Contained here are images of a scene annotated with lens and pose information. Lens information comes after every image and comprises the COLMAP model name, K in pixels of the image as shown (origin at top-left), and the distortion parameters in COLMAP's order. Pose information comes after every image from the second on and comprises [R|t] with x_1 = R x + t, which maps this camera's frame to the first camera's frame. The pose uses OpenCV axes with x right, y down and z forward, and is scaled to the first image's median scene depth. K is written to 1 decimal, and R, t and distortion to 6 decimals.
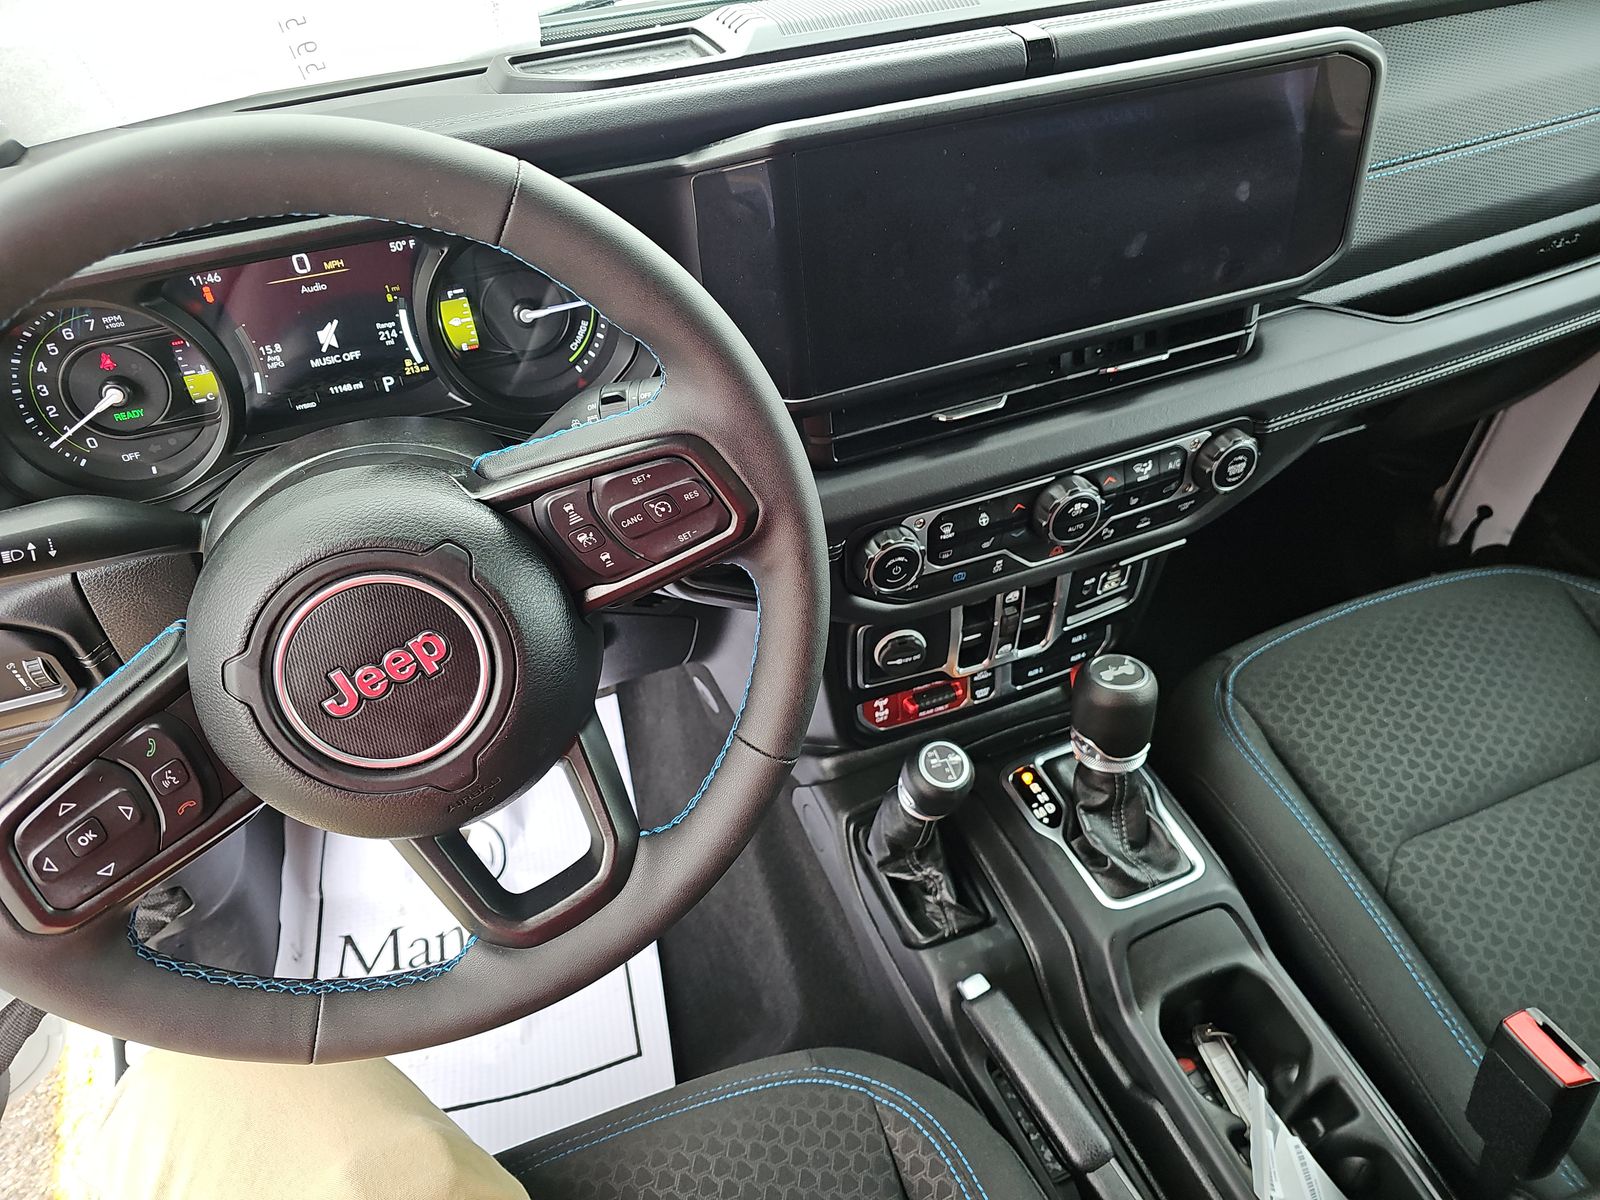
lens RADIAL K [[1059.3, 0, 805.8], [0, 1059.3, 594.5], [0, 0, 1]] dist [0.048680, -0.044923]
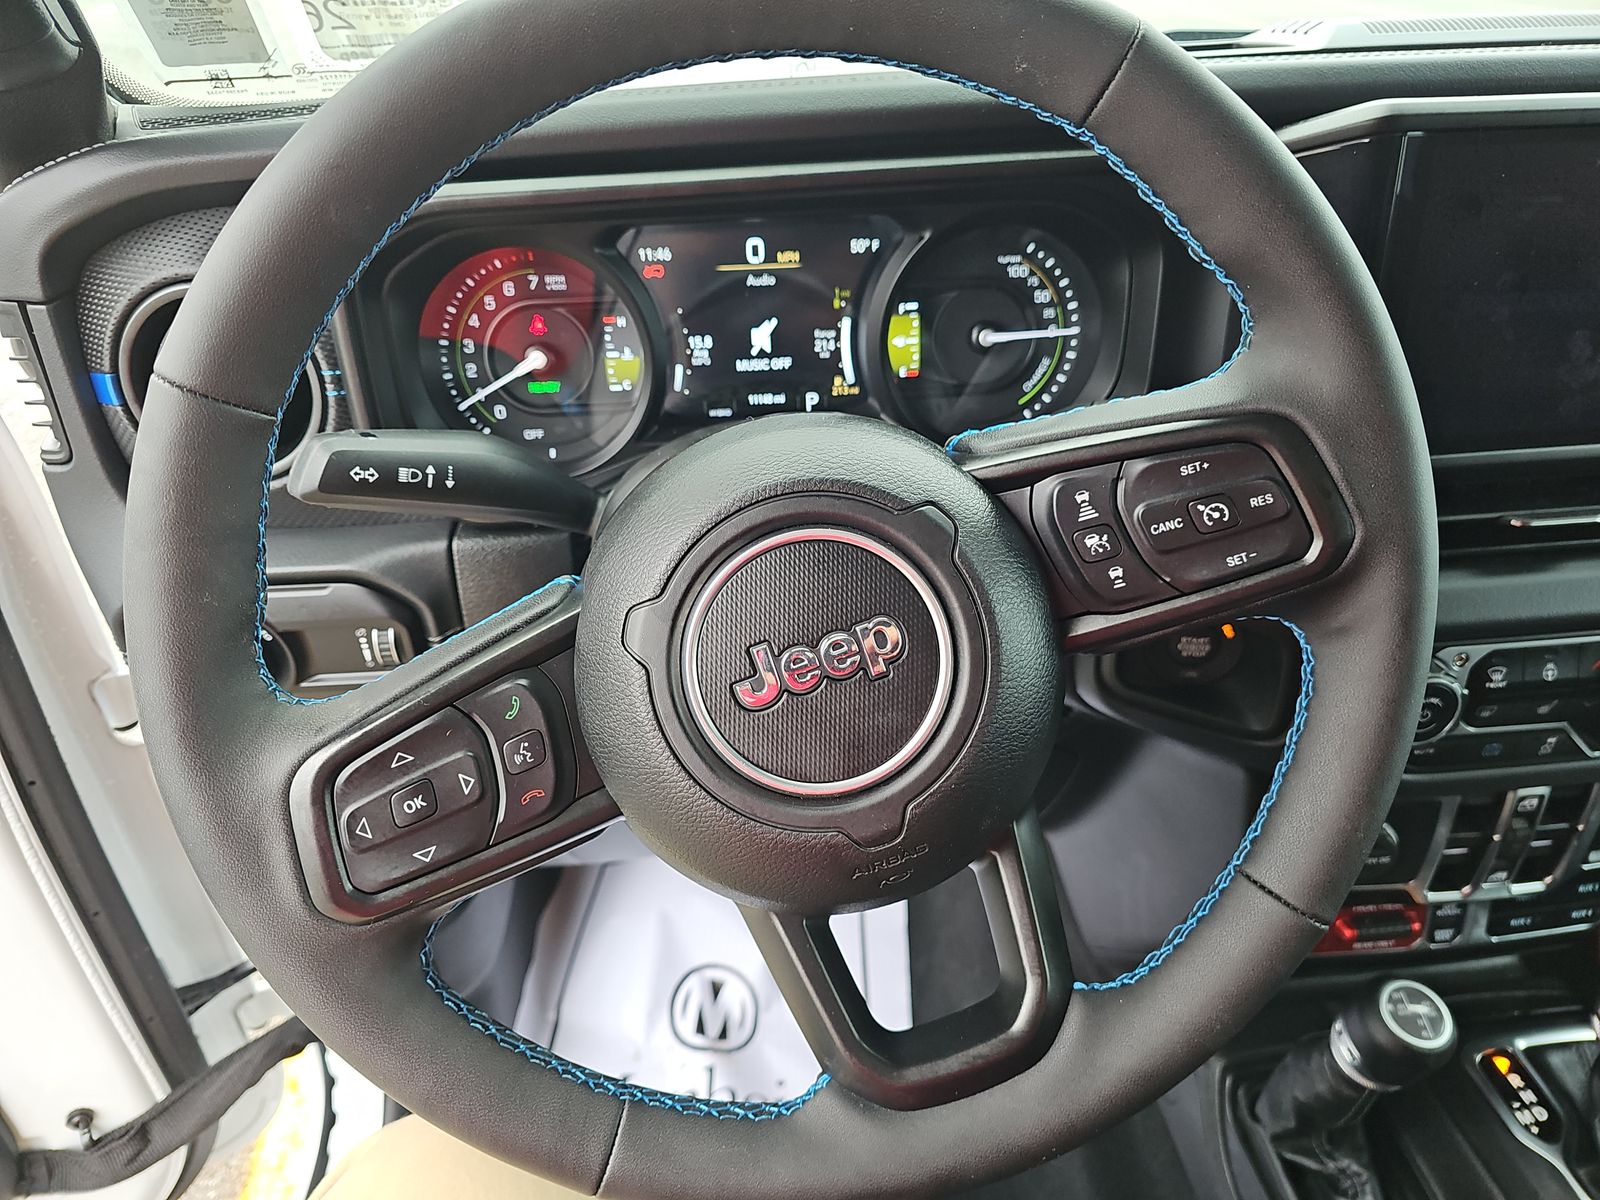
lens RADIAL K [[1114.6, 0, 844.8], [0, 1114.6, 602.6], [0, 0, 1]] dist [0.037978, -0.064727]
pose [[0.962305, 0.151104, -0.226135, -0.142350], [-0.188906, 0.969519, -0.156040, 0.102490], [0.195664, 0.192876, 0.961517, 0.173657]]
